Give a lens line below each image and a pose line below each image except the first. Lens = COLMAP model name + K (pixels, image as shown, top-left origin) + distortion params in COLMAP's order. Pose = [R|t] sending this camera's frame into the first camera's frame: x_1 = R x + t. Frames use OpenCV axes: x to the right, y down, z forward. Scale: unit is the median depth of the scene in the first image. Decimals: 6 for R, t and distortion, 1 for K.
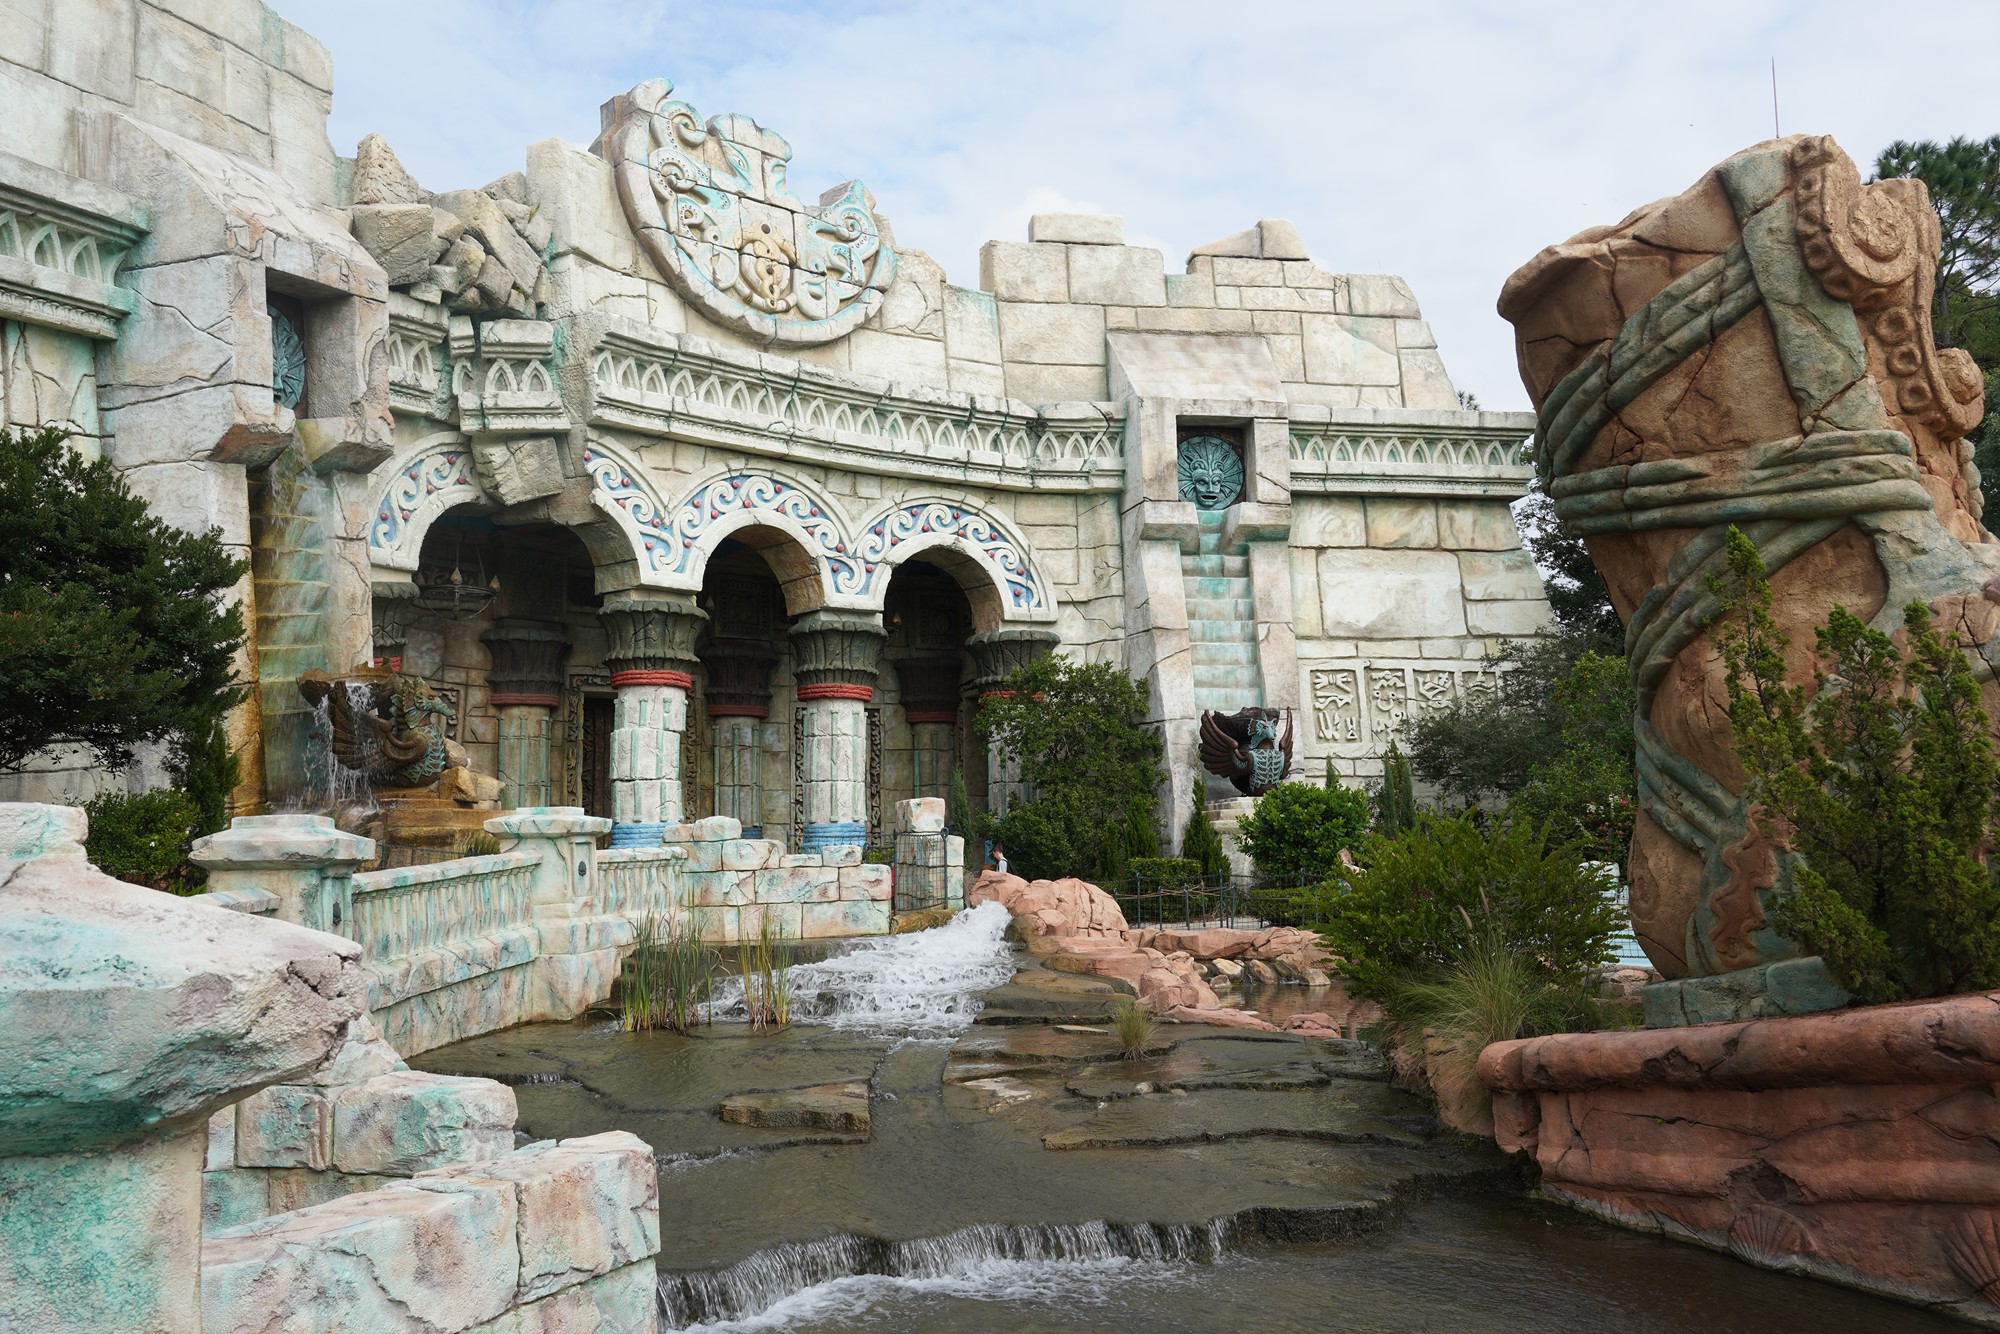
lens RADIAL K [[1680.6, 0, 1000.0], [0, 1680.6, 667.0], [0, 0, 1]] dist [0.002387, -0.002547]
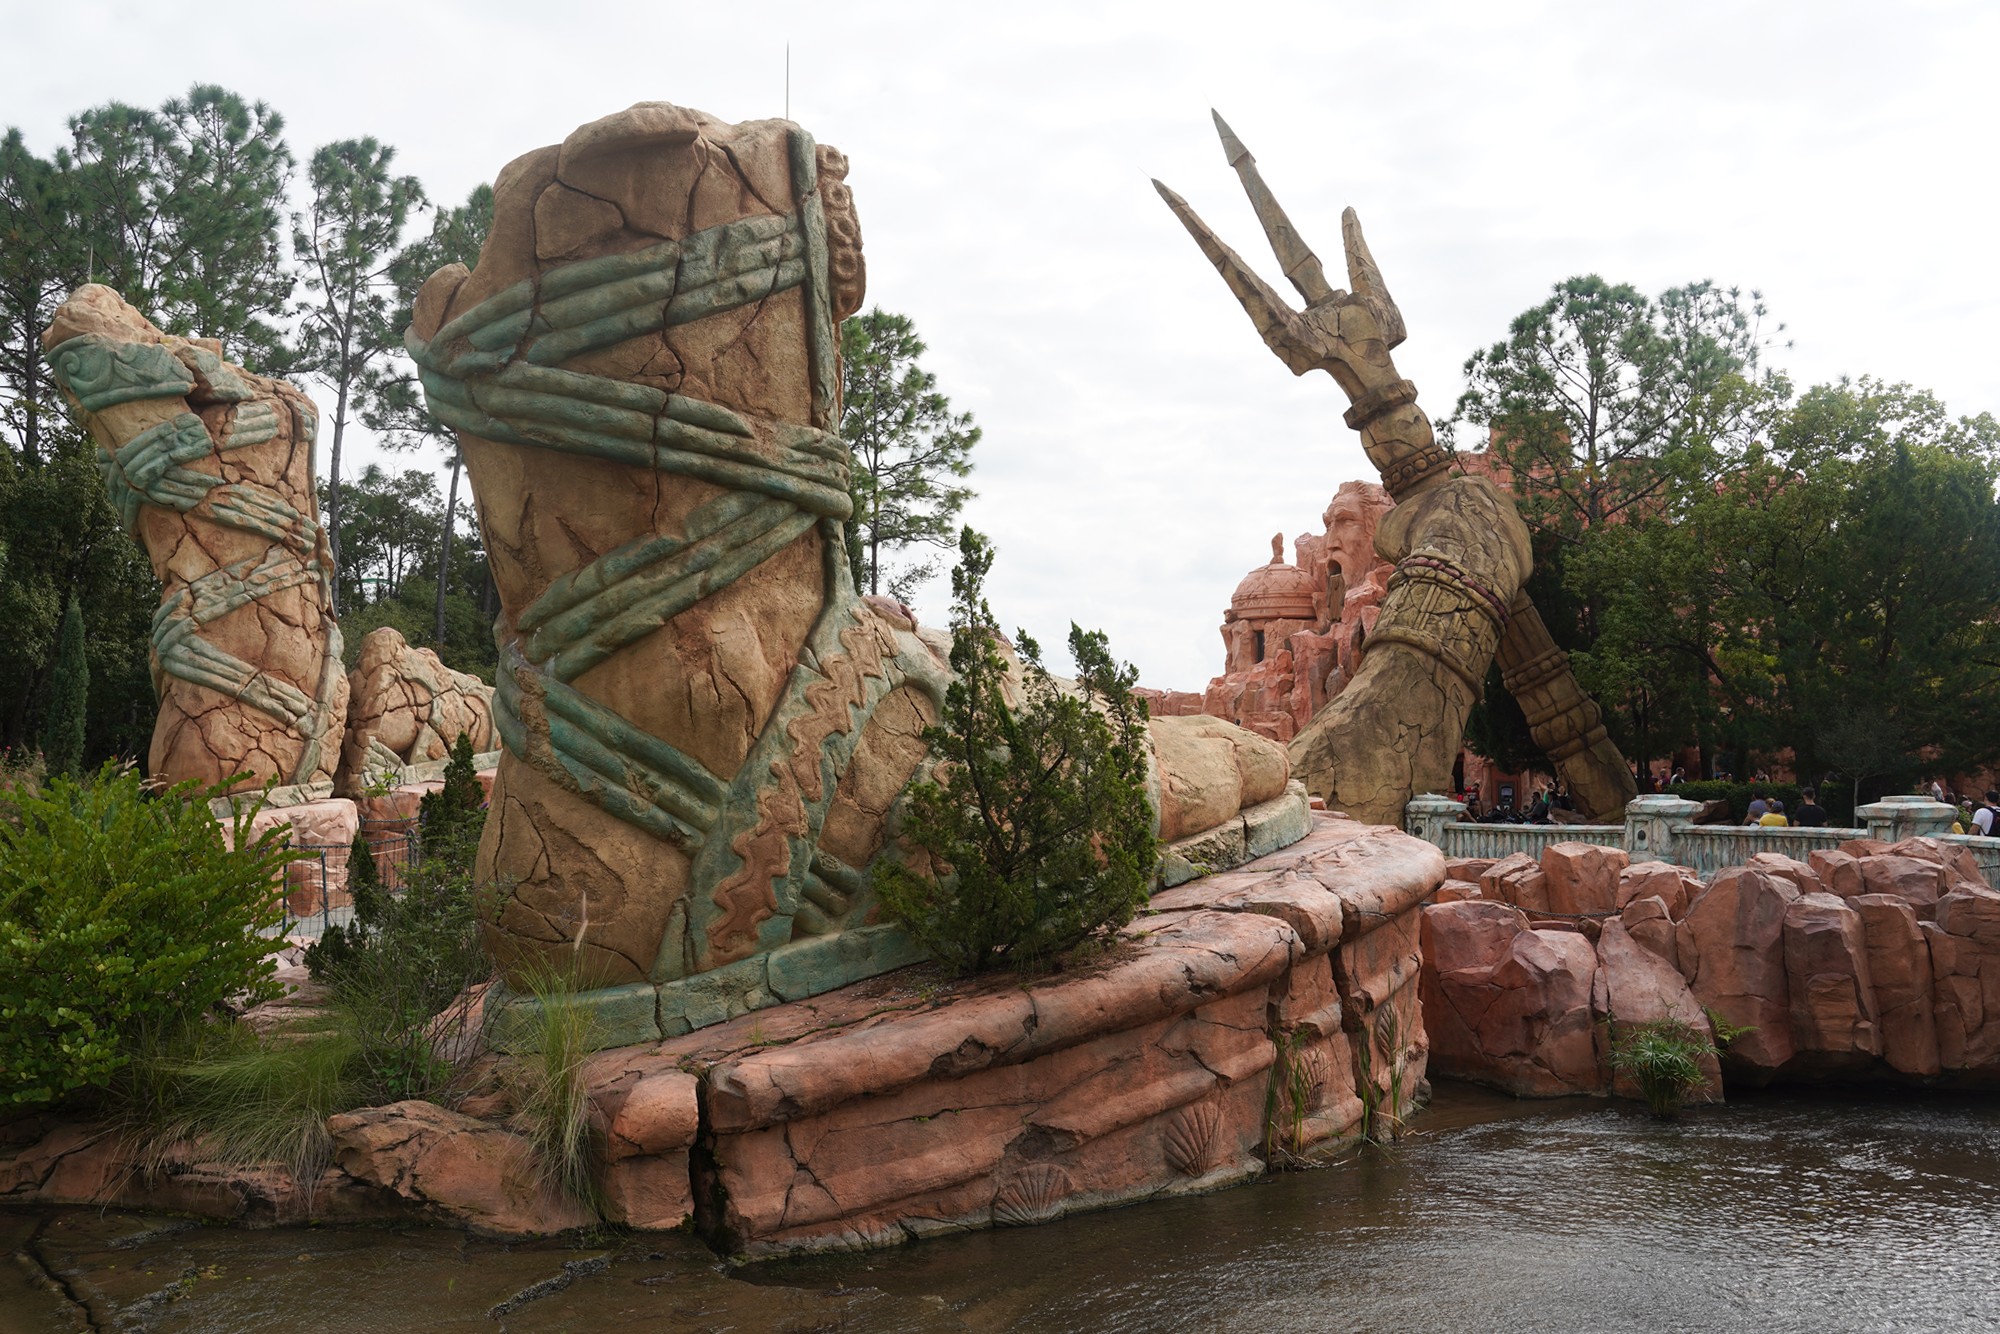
lens RADIAL K [[1680.6, 0, 1000.0], [0, 1680.6, 667.0], [0, 0, 1]] dist [0.002387, -0.002547]
pose [[-0.167123, 0.078419, 0.982812, -0.523080], [-0.103318, 0.989951, -0.096557, 0.090602], [-0.980508, -0.117679, -0.157341, 1.019169]]
